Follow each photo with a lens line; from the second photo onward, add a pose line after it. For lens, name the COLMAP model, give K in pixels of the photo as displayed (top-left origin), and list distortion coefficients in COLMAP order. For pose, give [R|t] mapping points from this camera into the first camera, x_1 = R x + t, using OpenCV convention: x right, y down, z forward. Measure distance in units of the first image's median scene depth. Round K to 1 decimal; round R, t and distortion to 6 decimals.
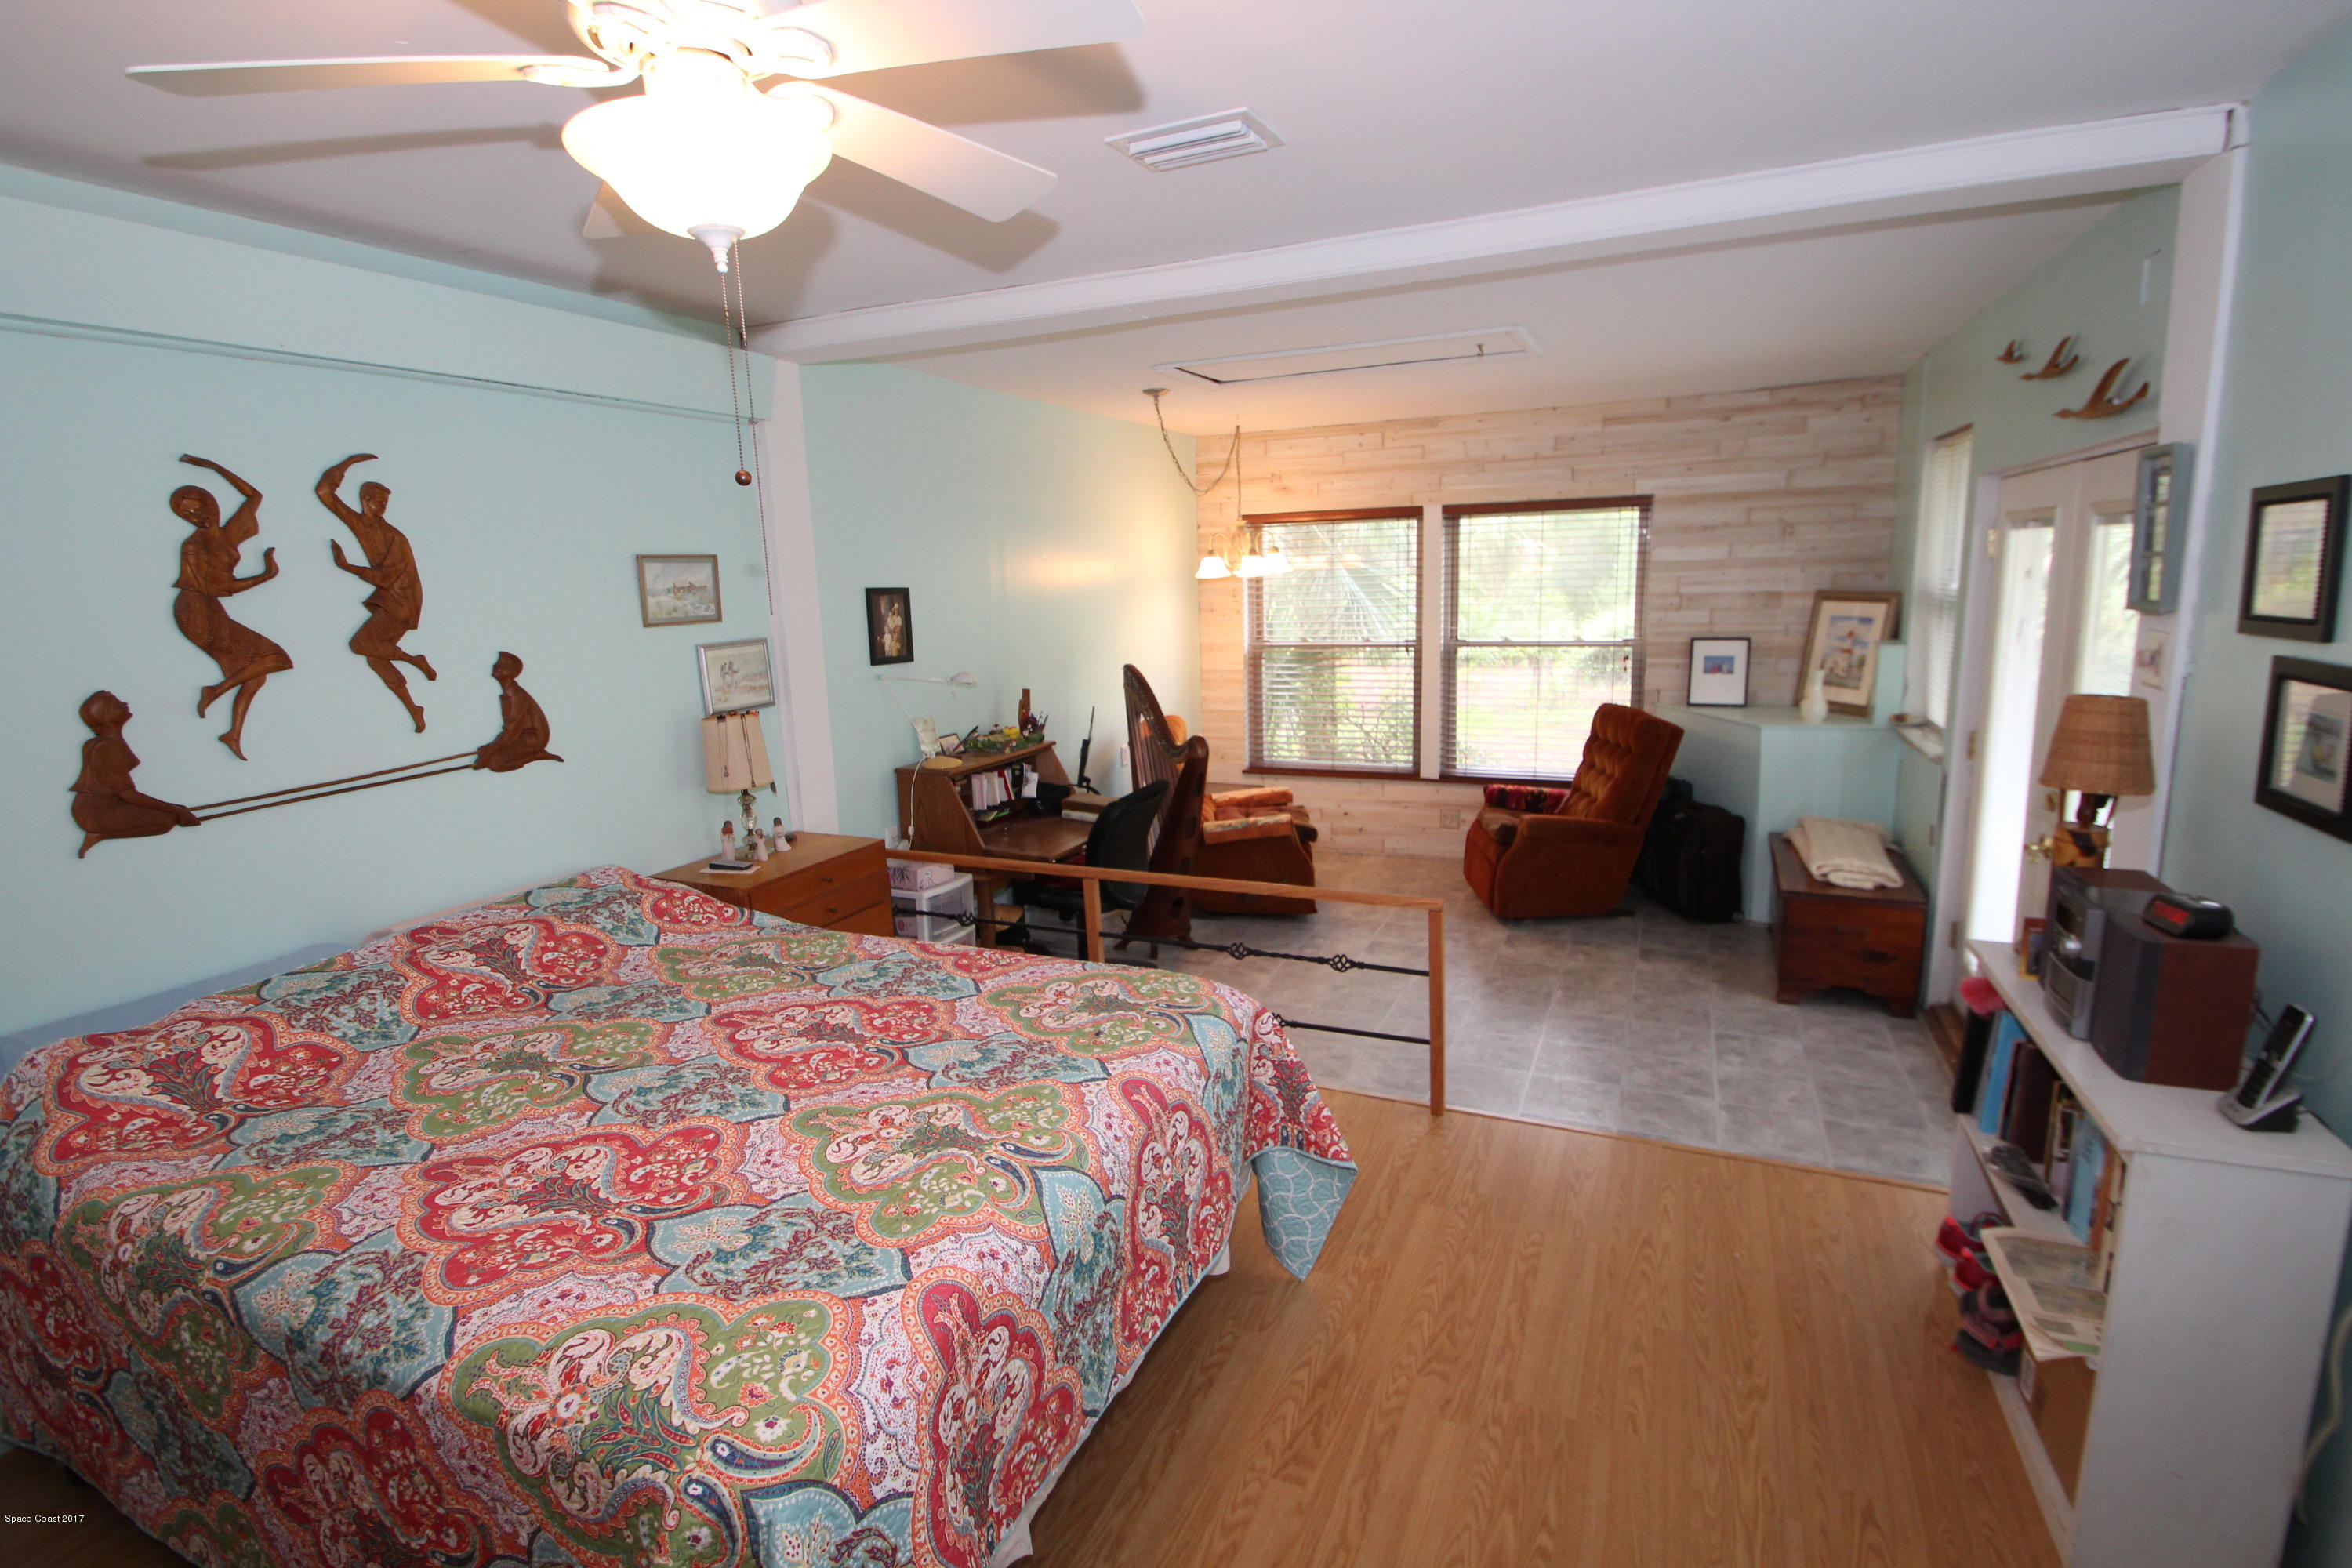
lens RADIAL K [[1099.0, 0, 1189.7], [0, 1099.0, 775.5], [0, 0, 1]] dist [0.010909, -0.016437]
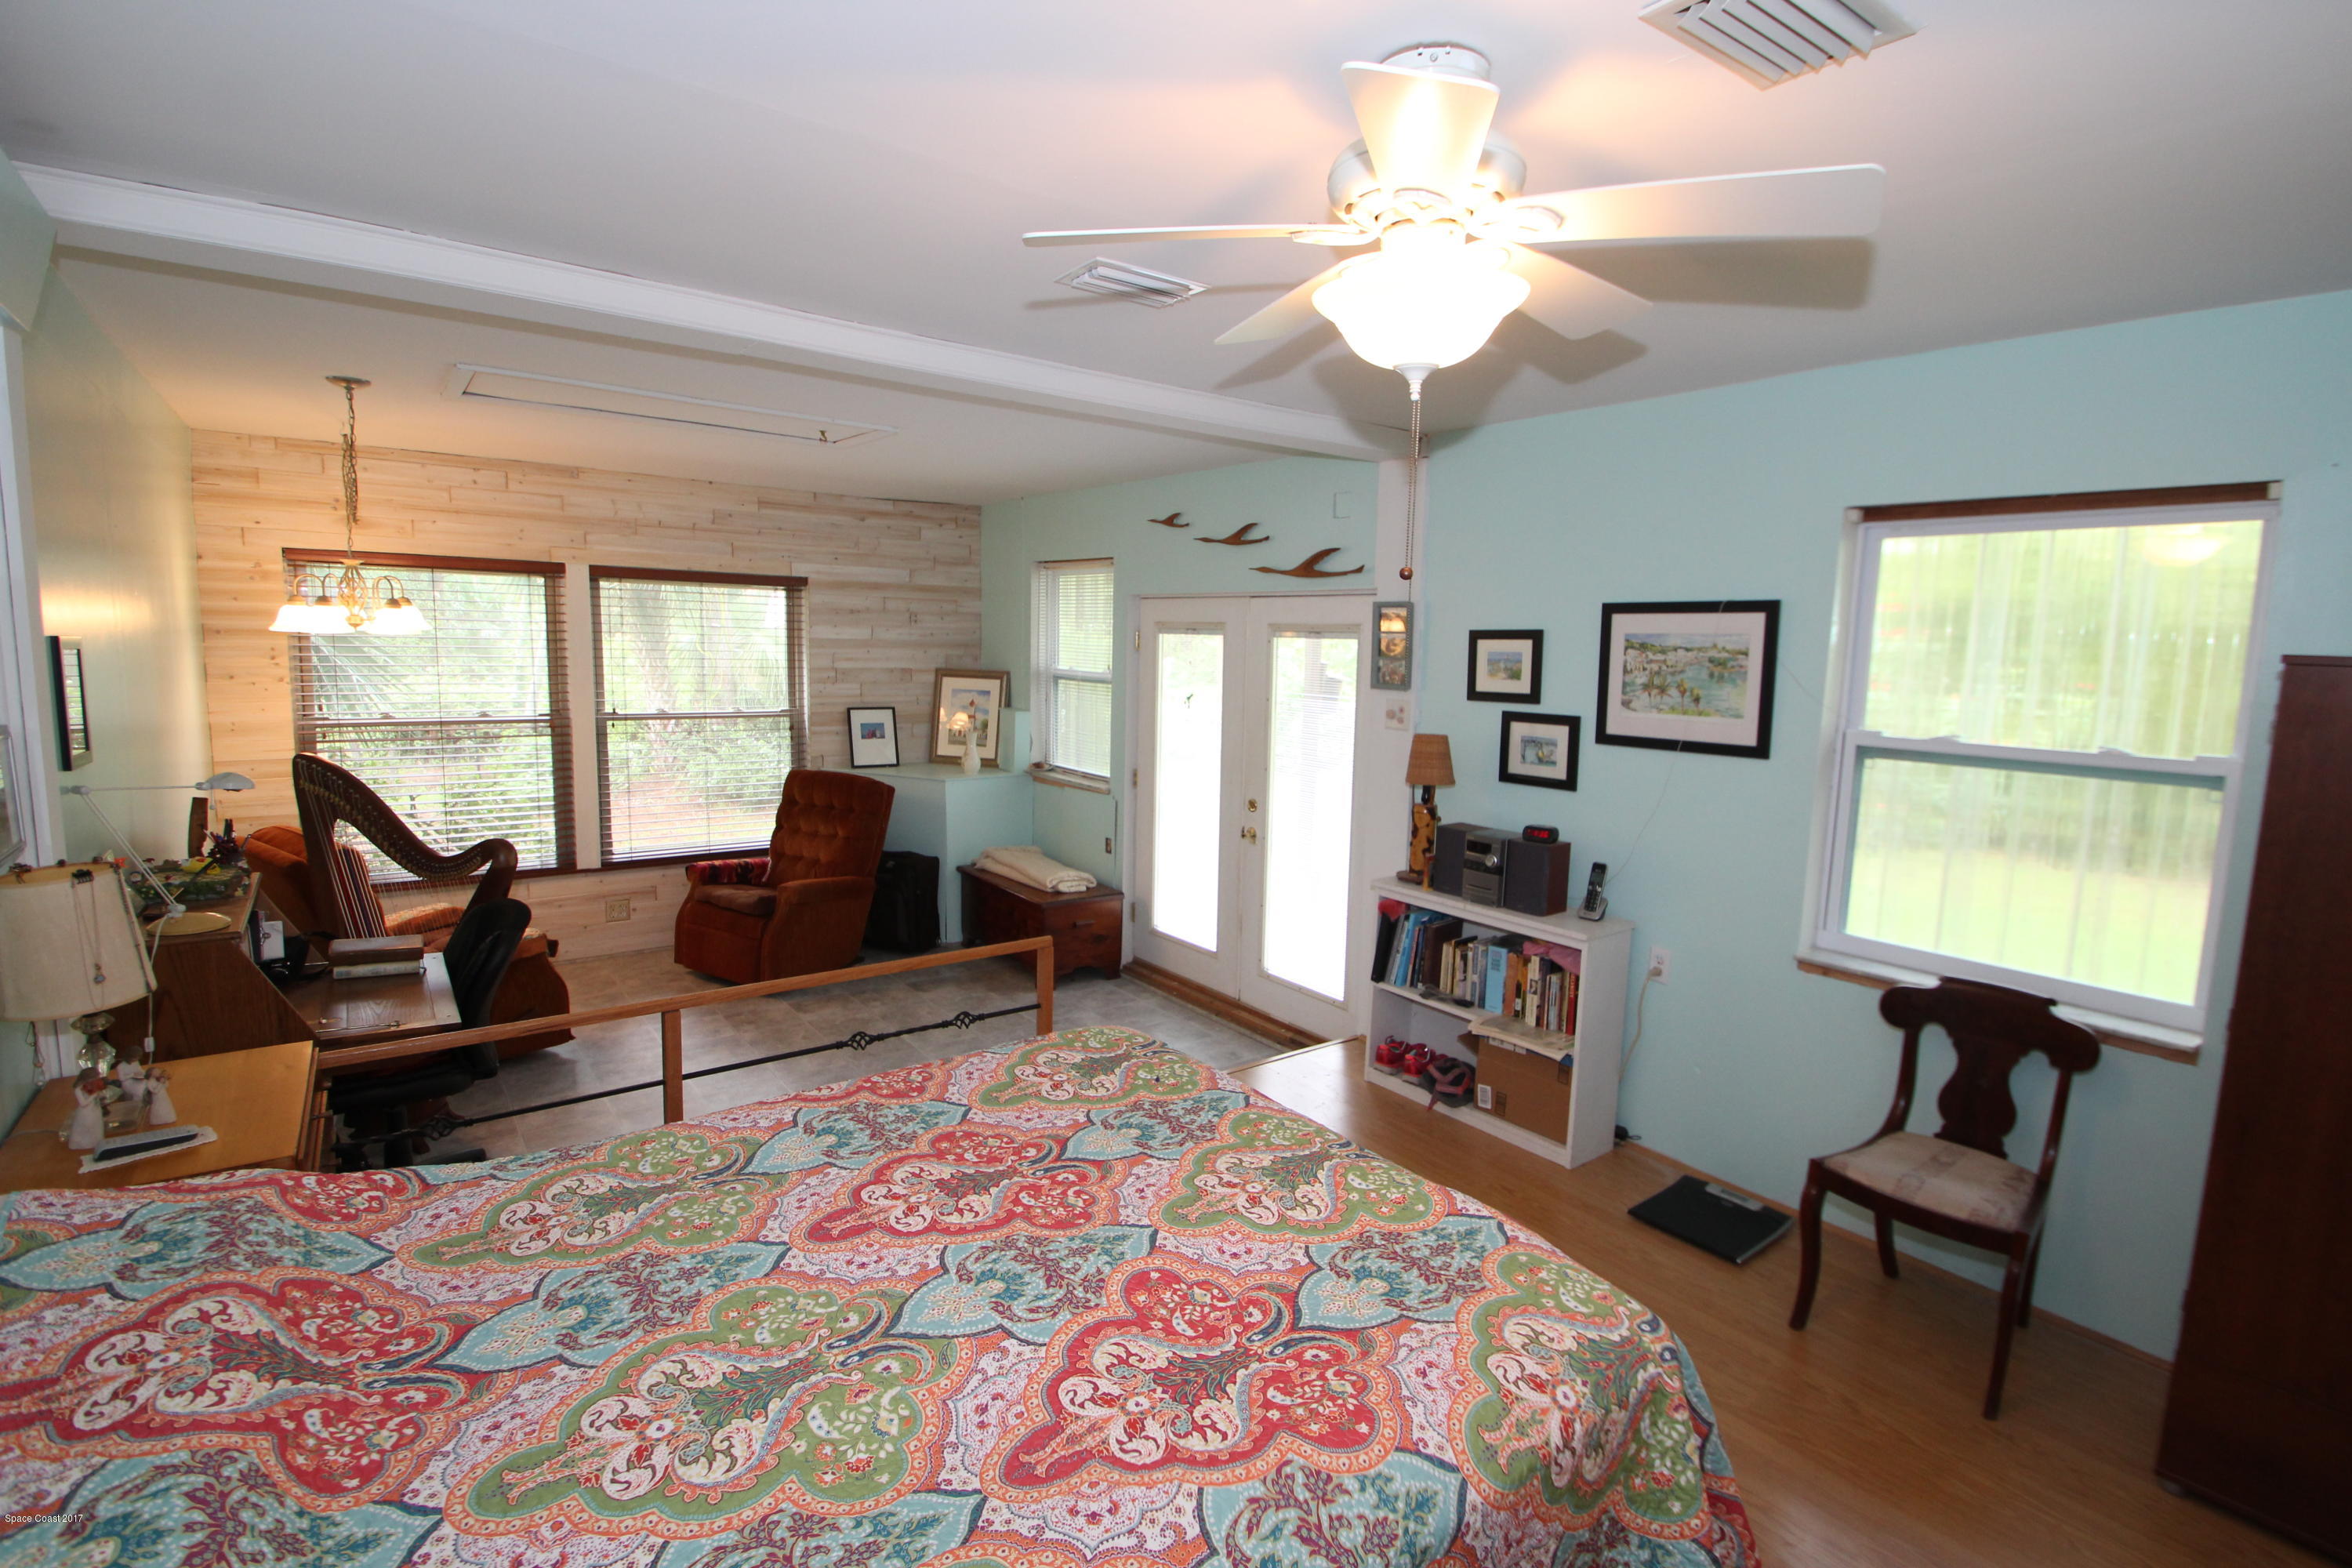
lens RADIAL K [[1104.7, 0, 1191.4], [0, 1104.7, 780.1], [0, 0, 1]] dist [0.015048, -0.019235]
pose [[0.479494, -0.068196, 0.874892, -0.390842], [0.119485, 0.992765, 0.011900, -0.024915], [-0.869373, 0.098830, 0.484173, 0.167437]]
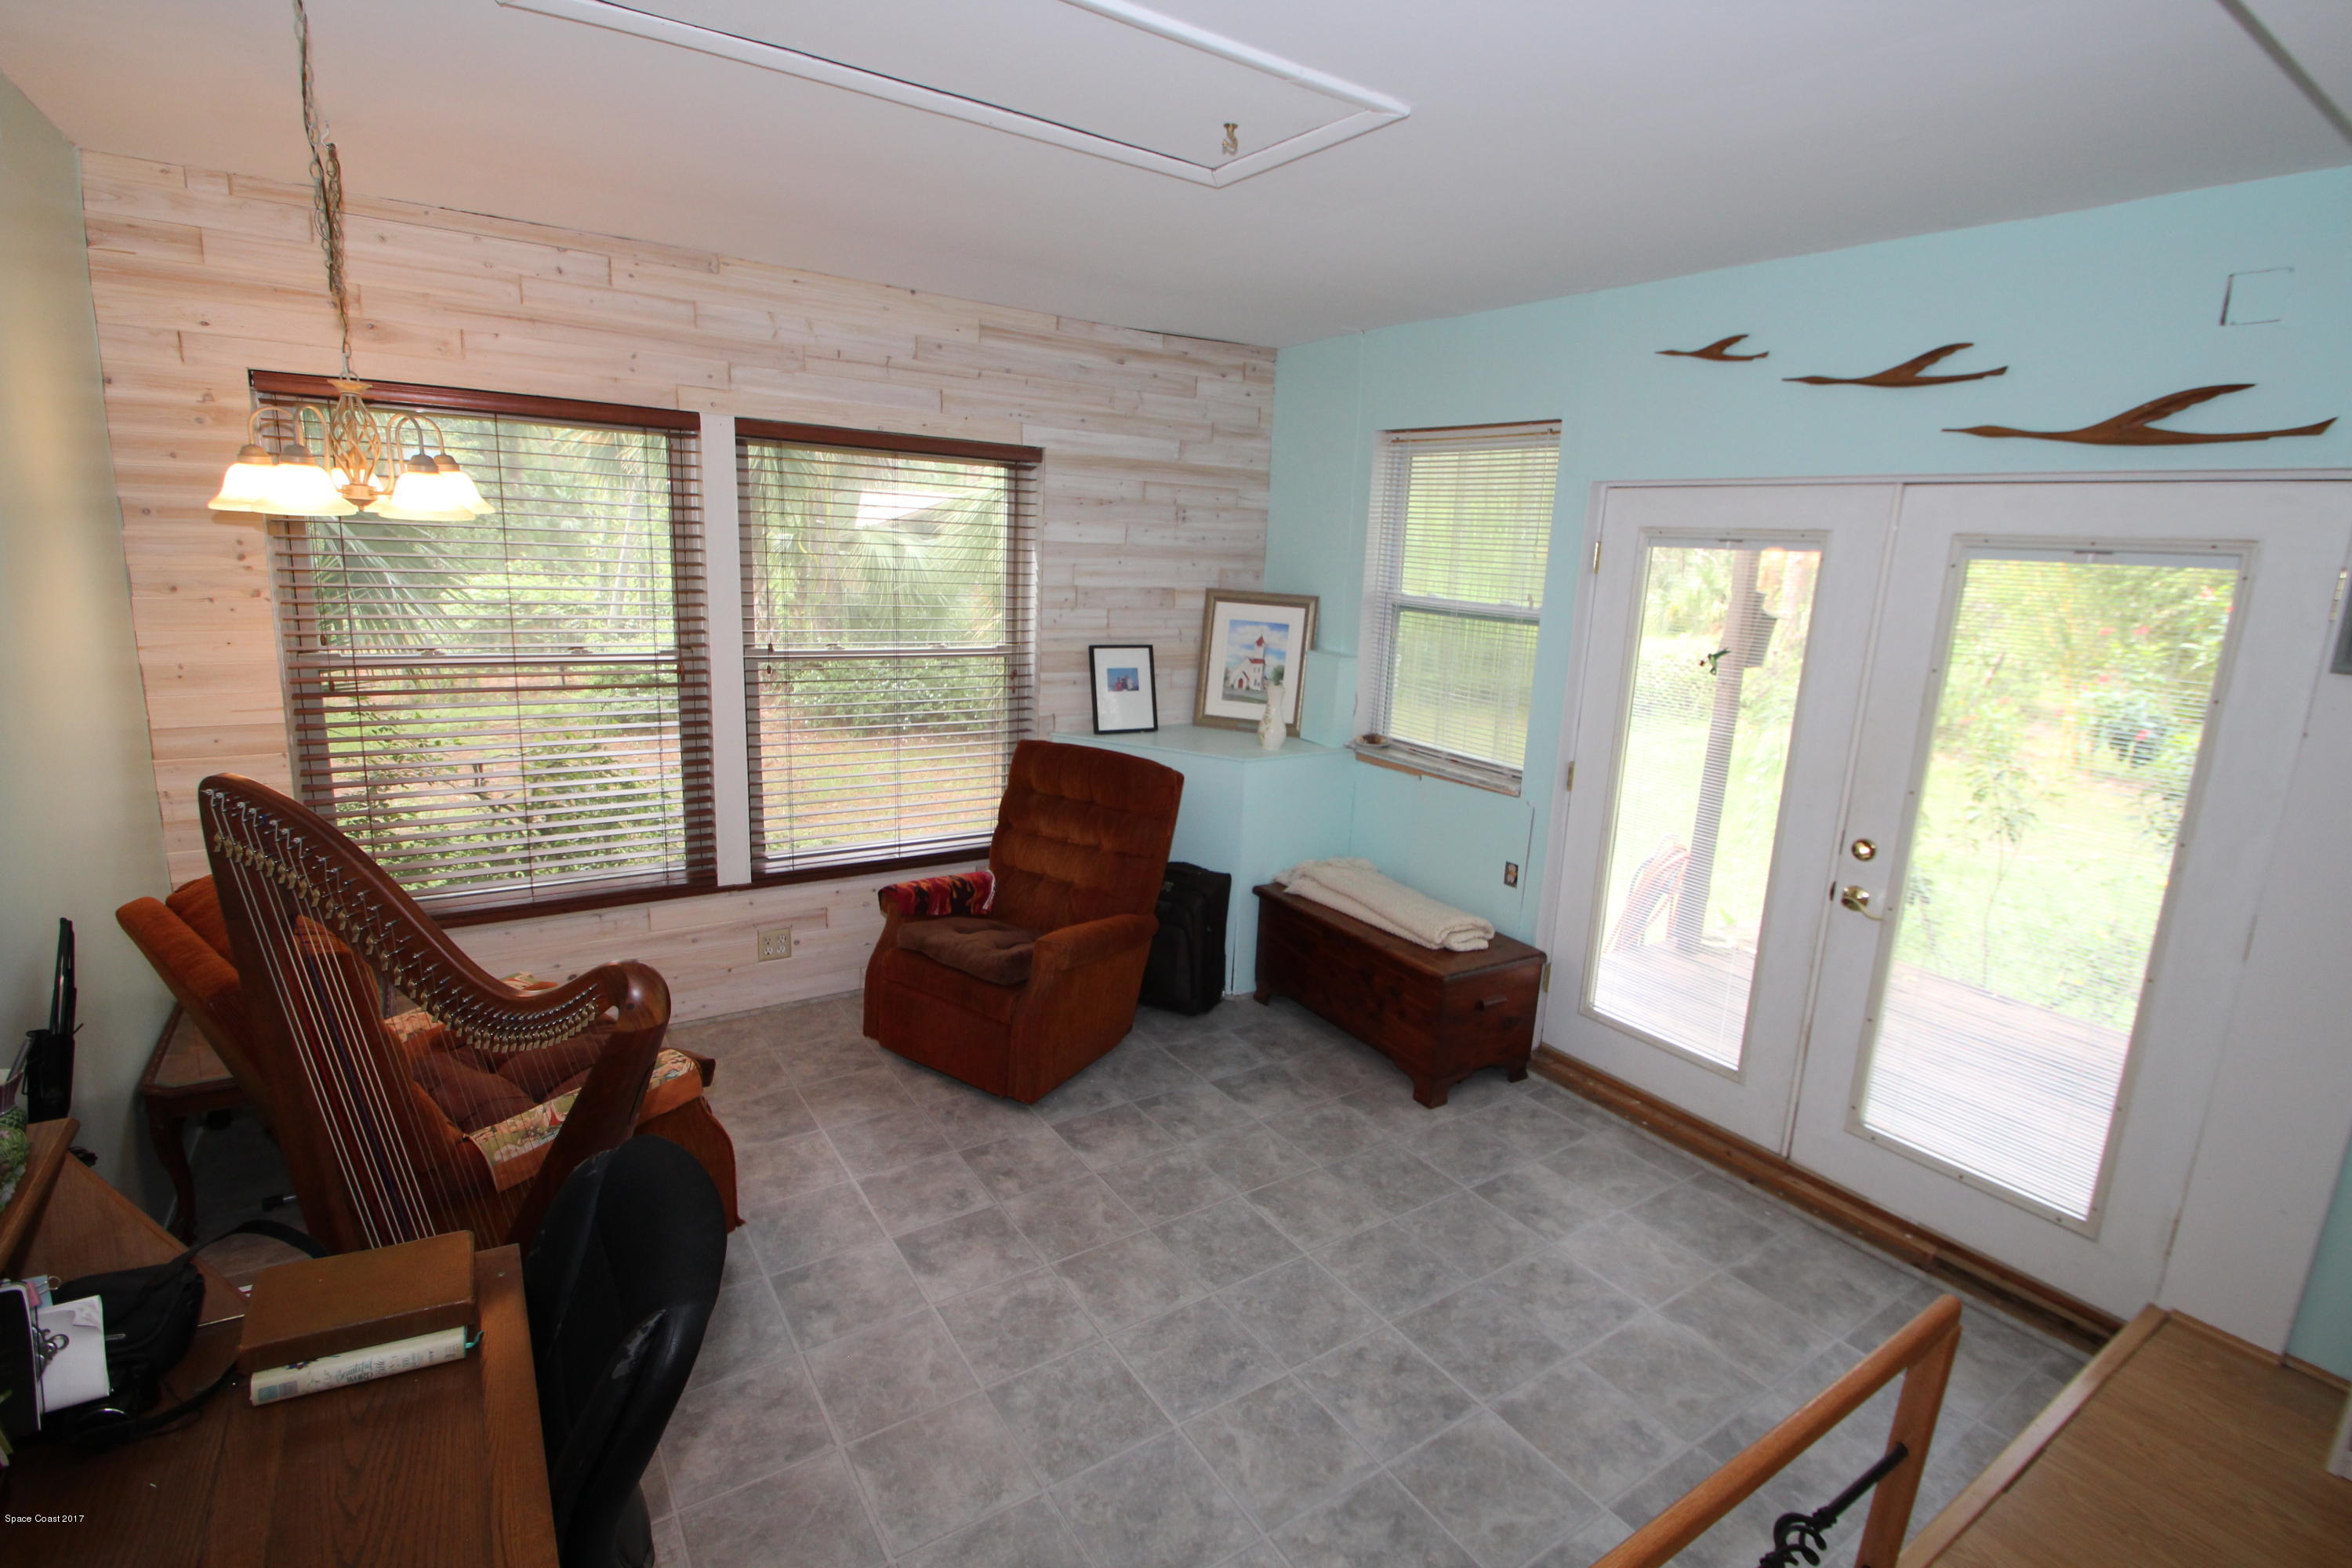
lens RADIAL K [[1099.0, 0, 1189.7], [0, 1099.0, 775.5], [0, 0, 1]] dist [0.010909, -0.016437]
pose [[0.526645, -0.120701, 0.841473, -0.173053], [0.091653, 0.992161, 0.084954, -0.099863], [-0.845130, 0.032382, 0.533579, 0.570978]]
